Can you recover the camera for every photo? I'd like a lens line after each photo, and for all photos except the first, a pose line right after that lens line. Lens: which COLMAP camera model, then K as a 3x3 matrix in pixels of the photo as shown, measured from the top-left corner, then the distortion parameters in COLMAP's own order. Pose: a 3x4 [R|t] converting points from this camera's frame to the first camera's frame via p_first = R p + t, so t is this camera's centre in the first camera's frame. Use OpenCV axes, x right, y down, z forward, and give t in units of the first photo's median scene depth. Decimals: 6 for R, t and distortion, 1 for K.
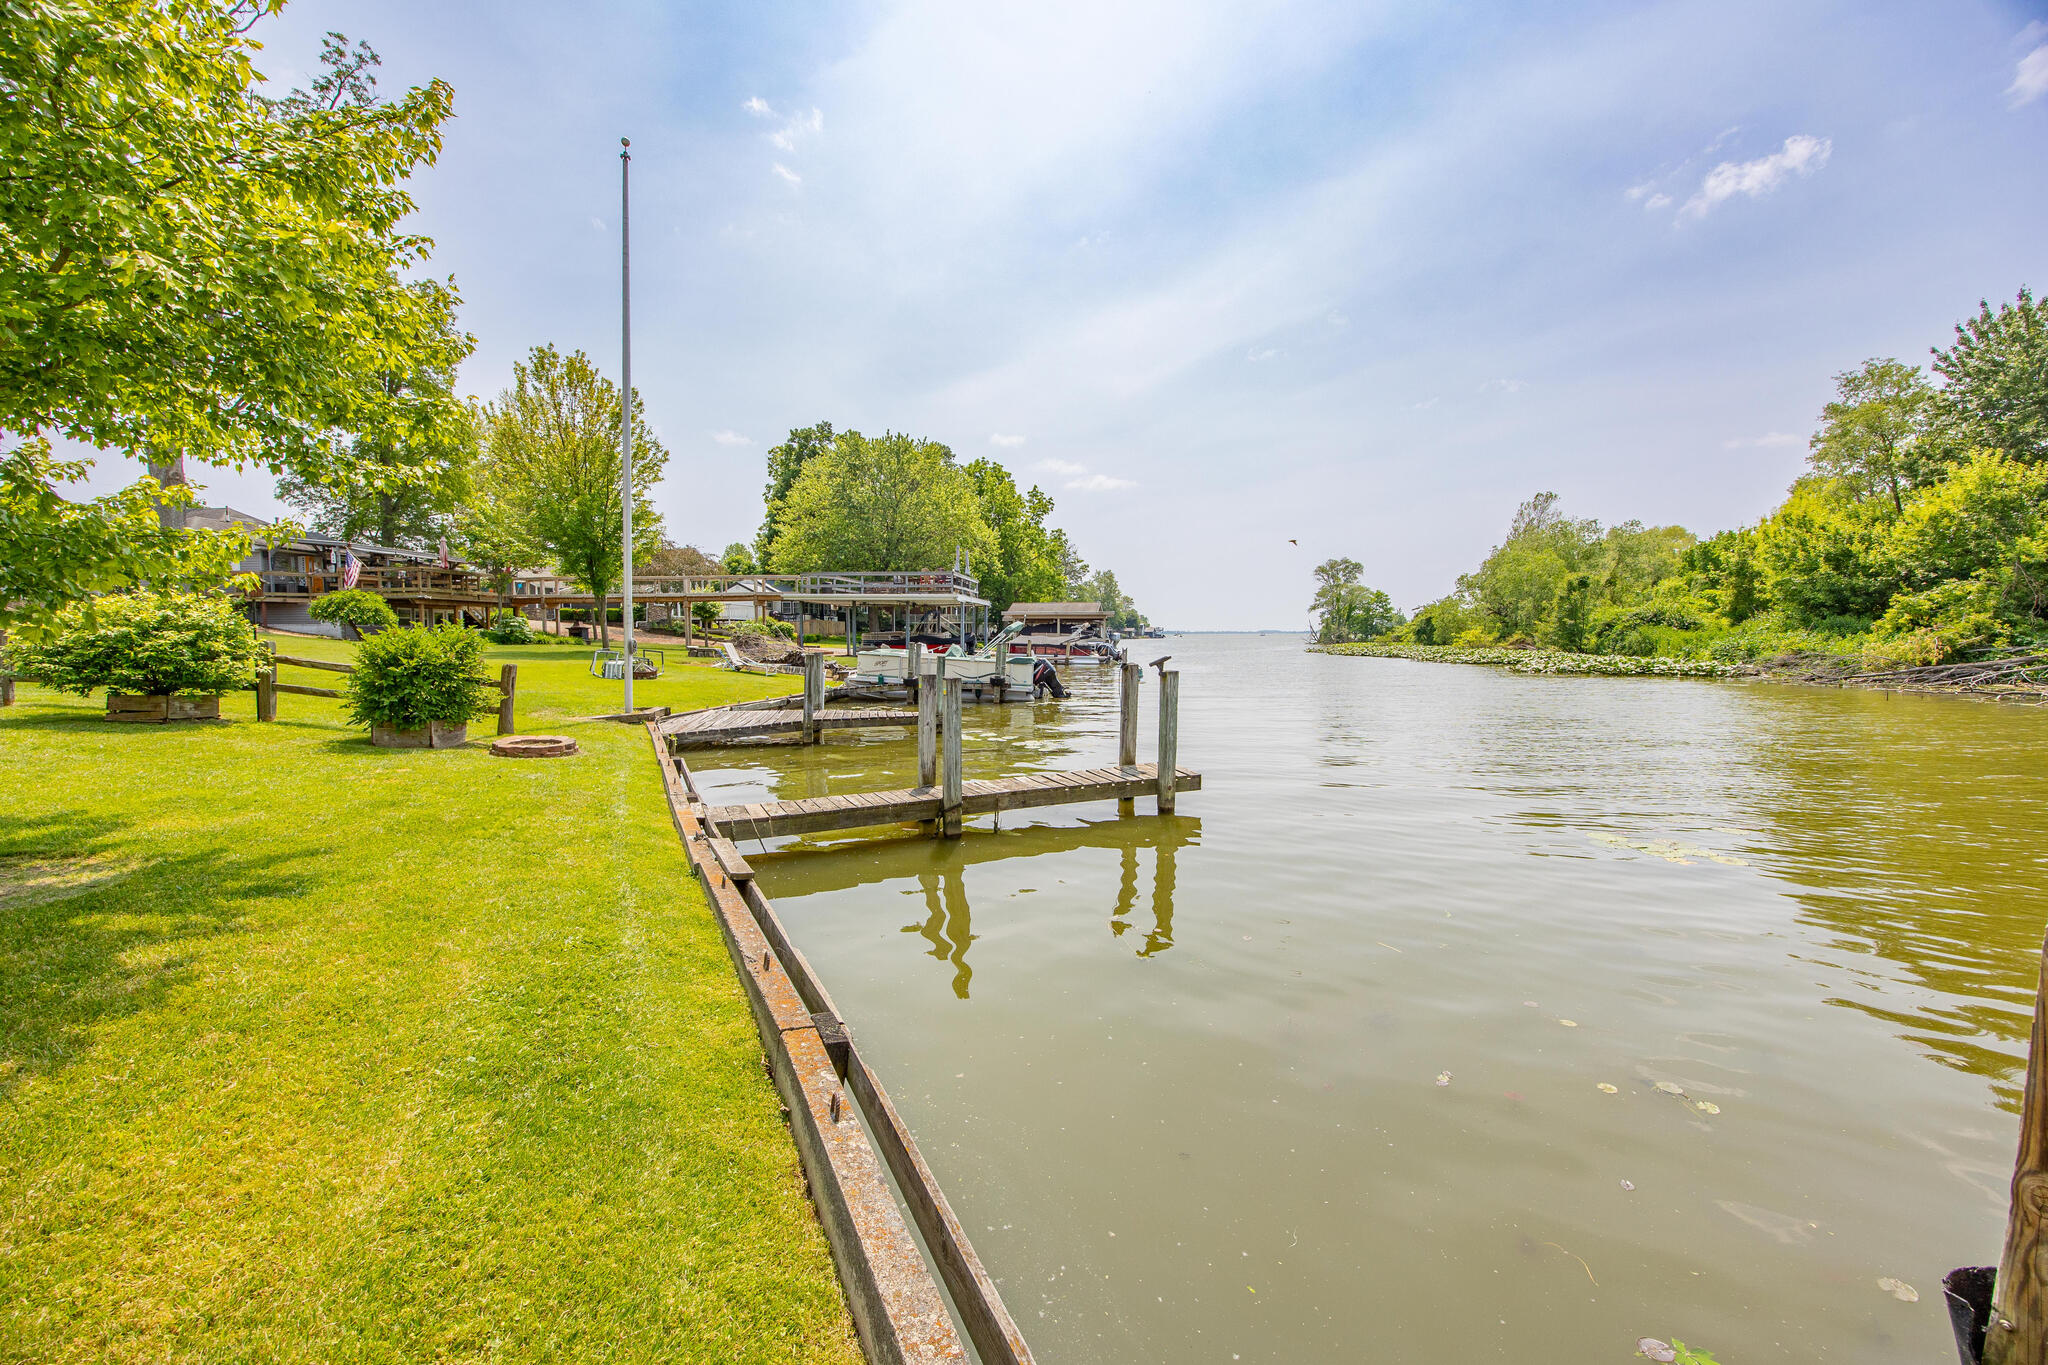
lens RADIAL K [[774.6, 0, 1024.3], [0, 774.6, 689.6], [0, 0, 1]] dist [-0.000503, -0.000032]
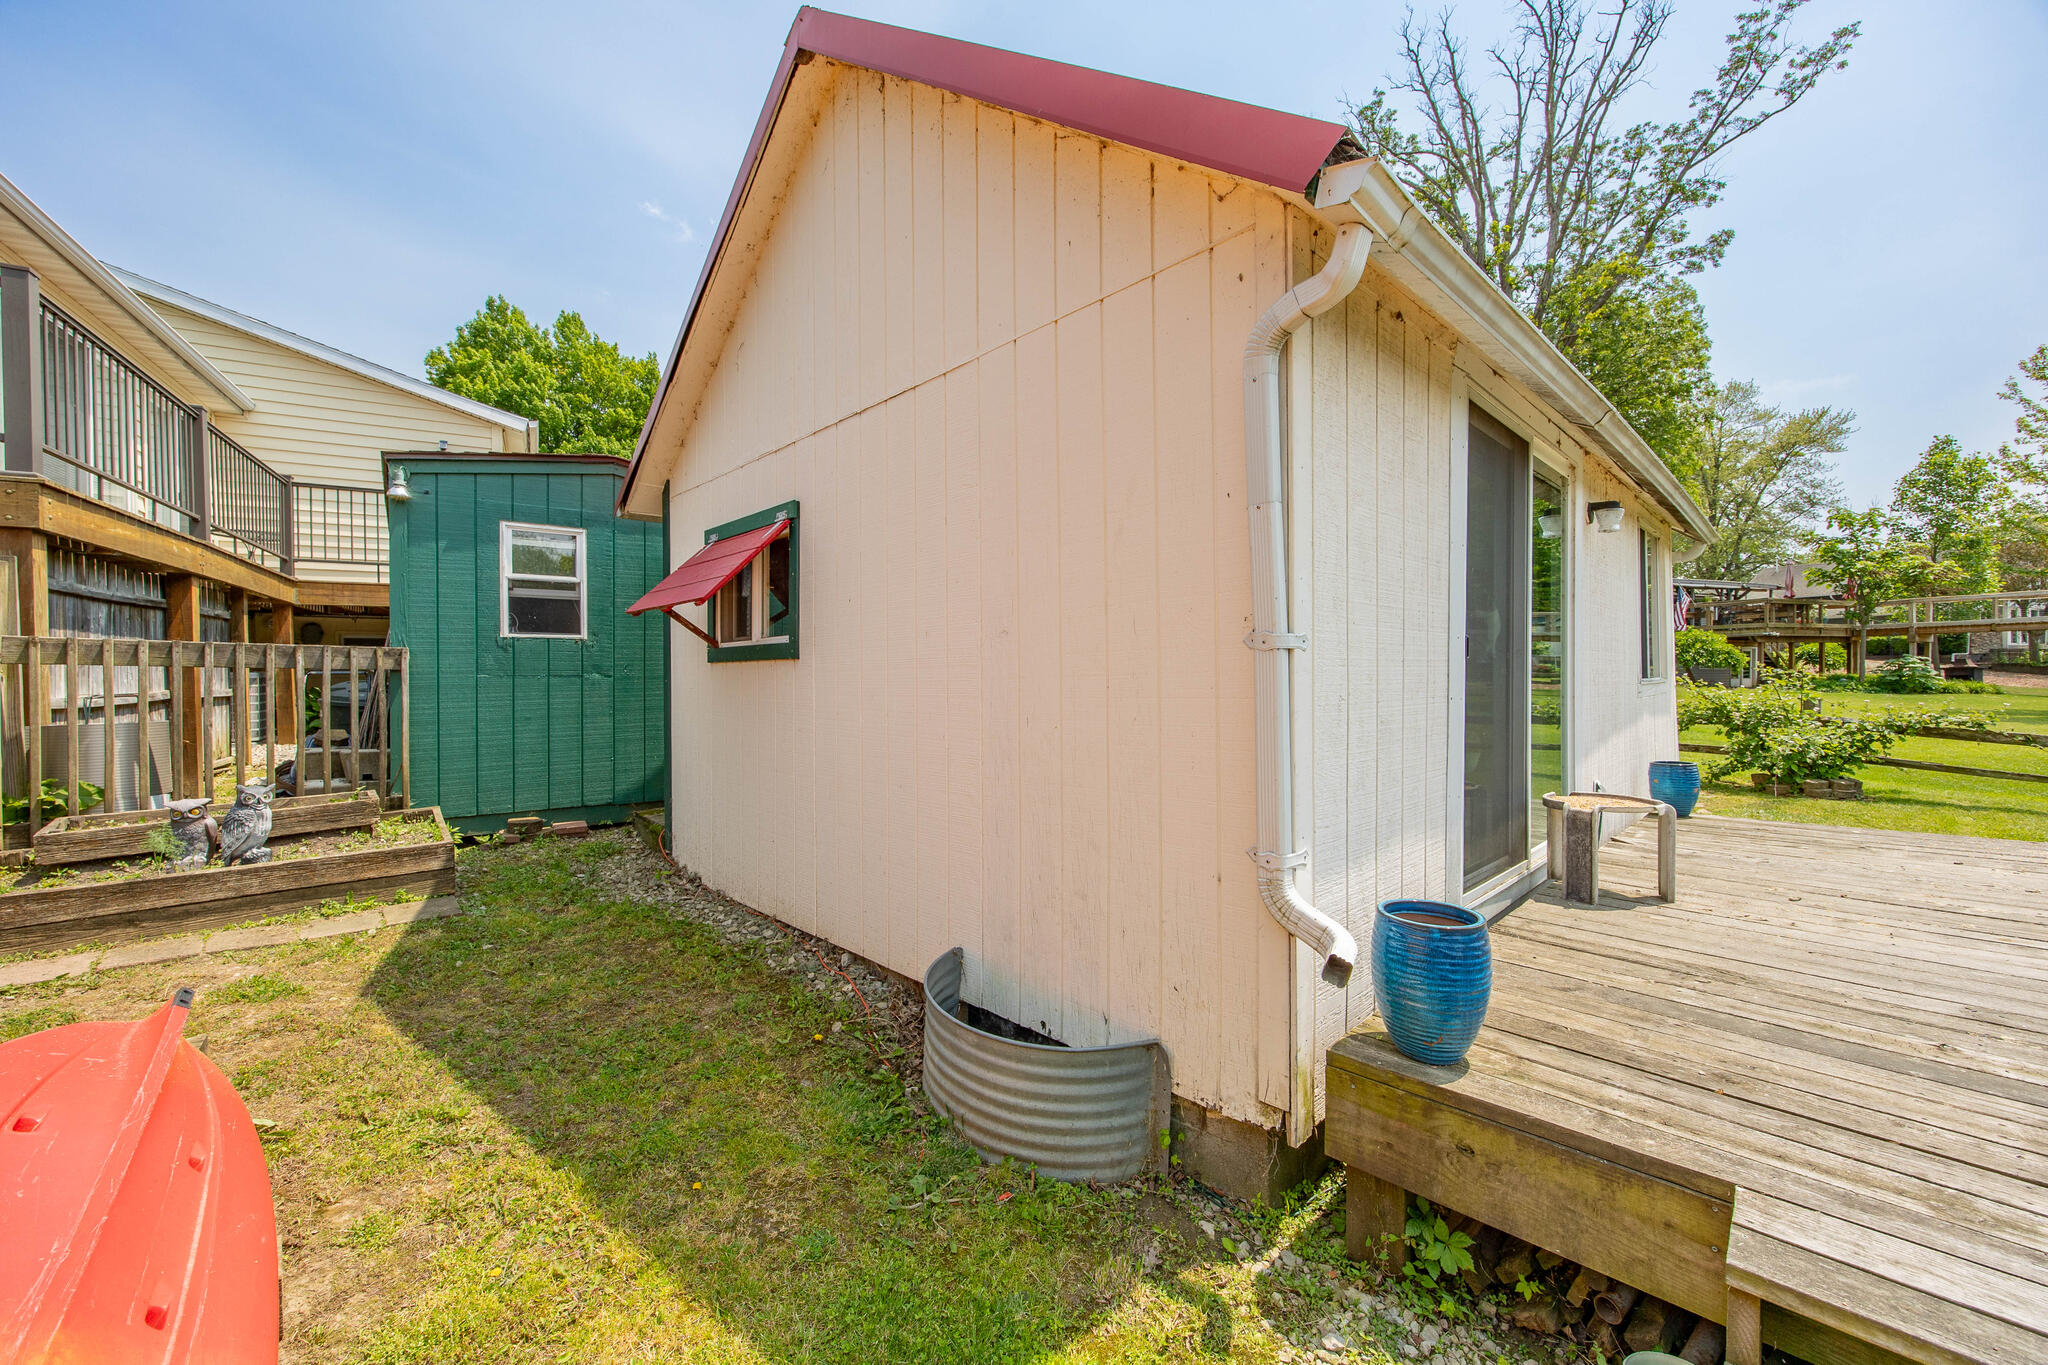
lens RADIAL K [[795.1, 0, 1031.1], [0, 795.1, 681.2], [0, 0, 1]] dist [-0.000678, -0.000490]
pose [[0.425403, 0.009497, -0.904954, -0.465231], [-0.053825, 0.998440, -0.014824, -0.017753], [0.903402, 0.055016, 0.425250, -0.098913]]
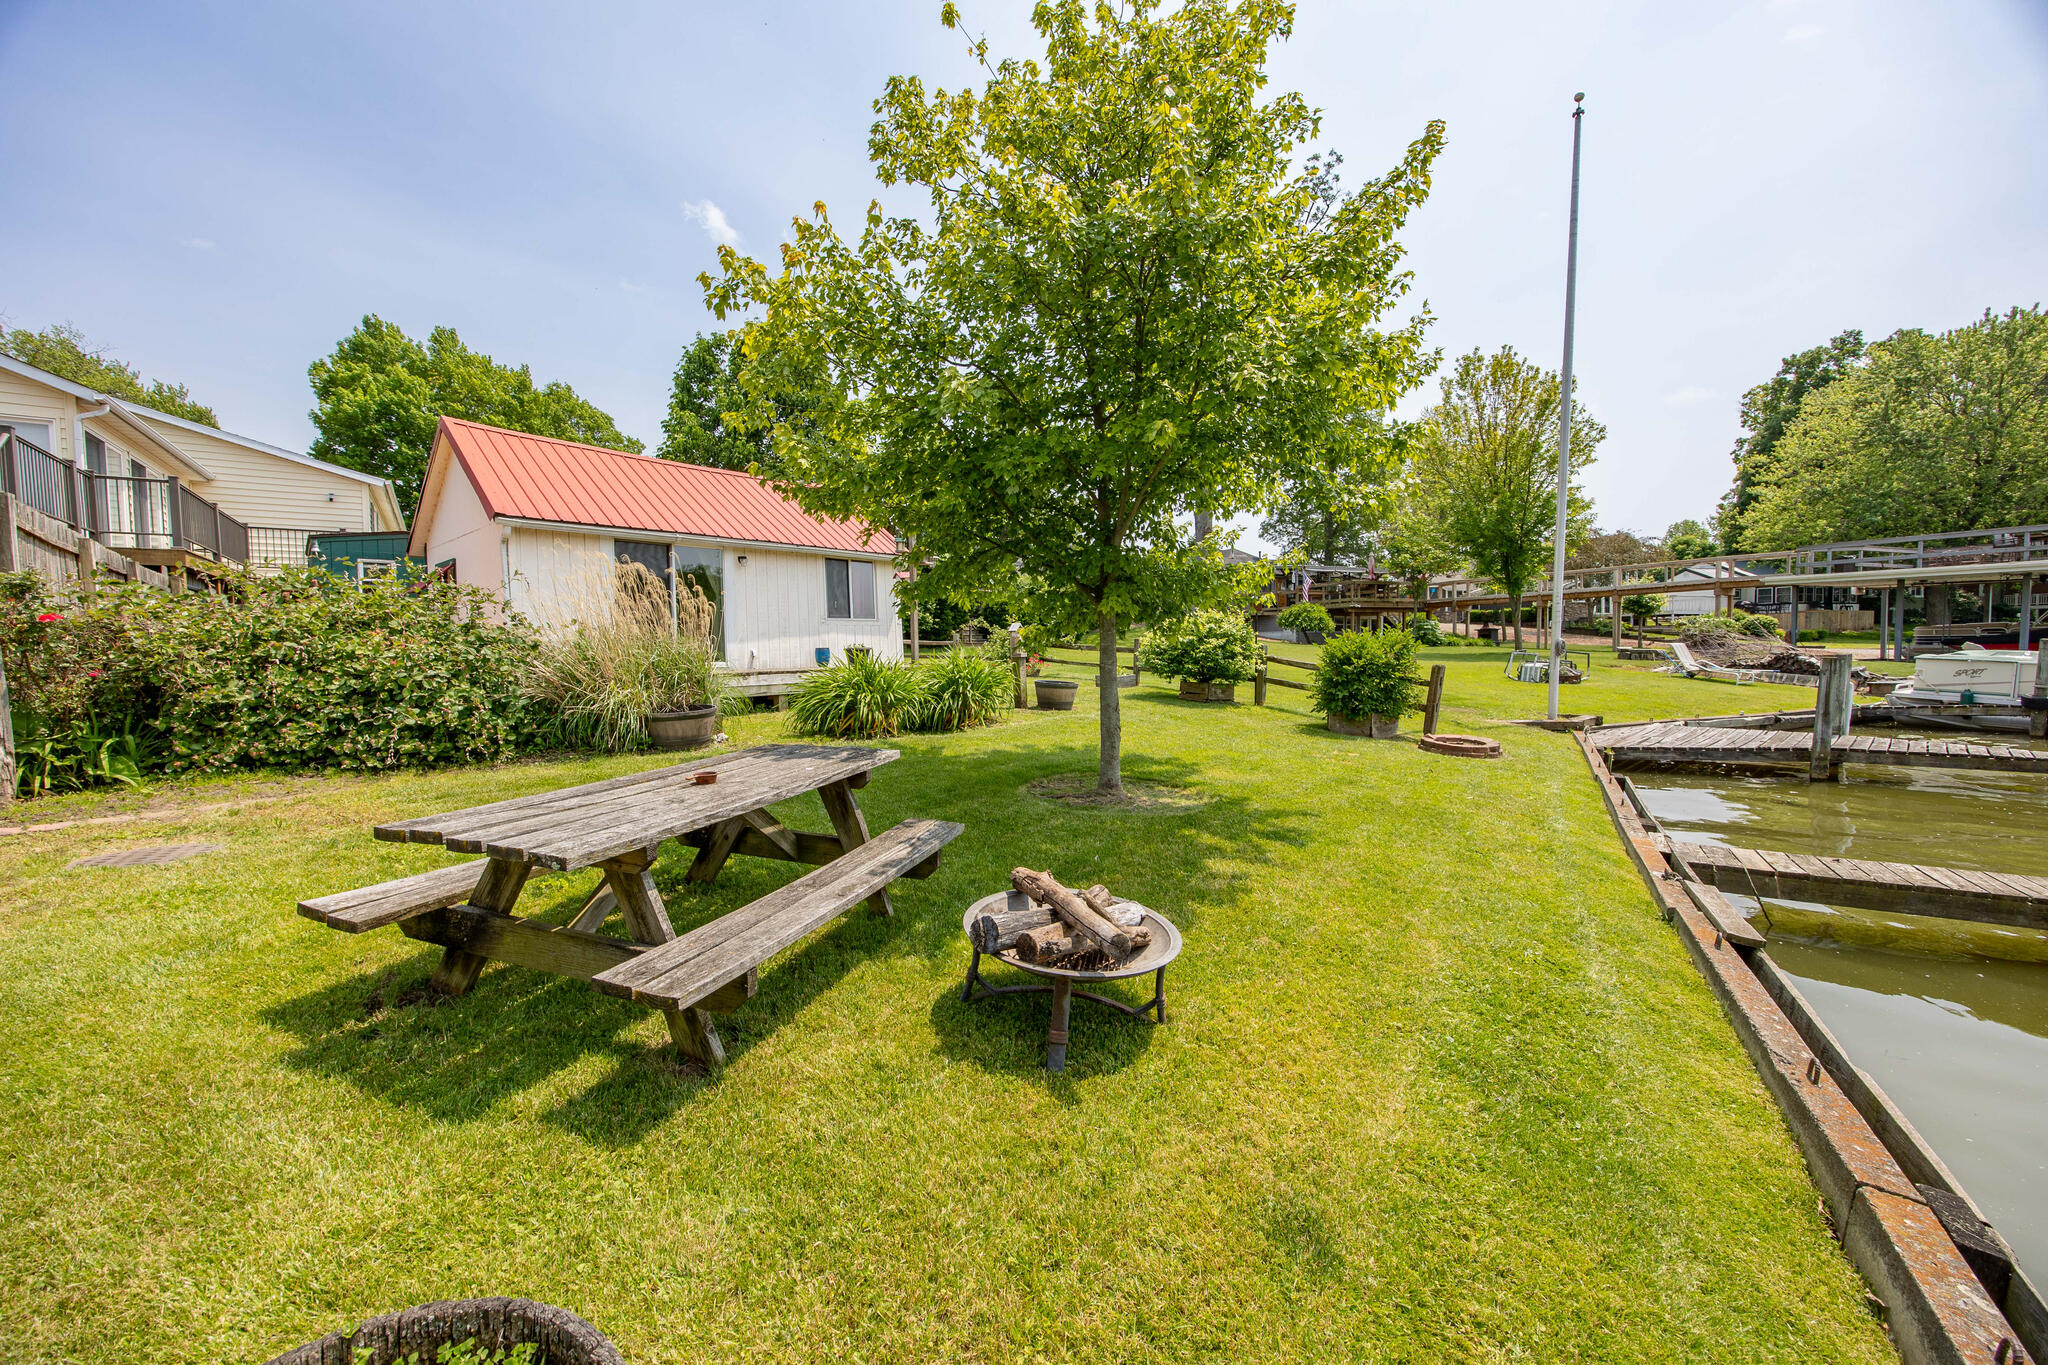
lens RADIAL K [[774.6, 0, 1024.3], [0, 774.6, 689.6], [0, 0, 1]] dist [-0.000503, -0.000032]
pose [[0.502461, 0.041658, -0.863596, -0.025316], [-0.044065, 0.998774, 0.022540, 0.001307], [0.863476, 0.026728, 0.503681, -0.008367]]
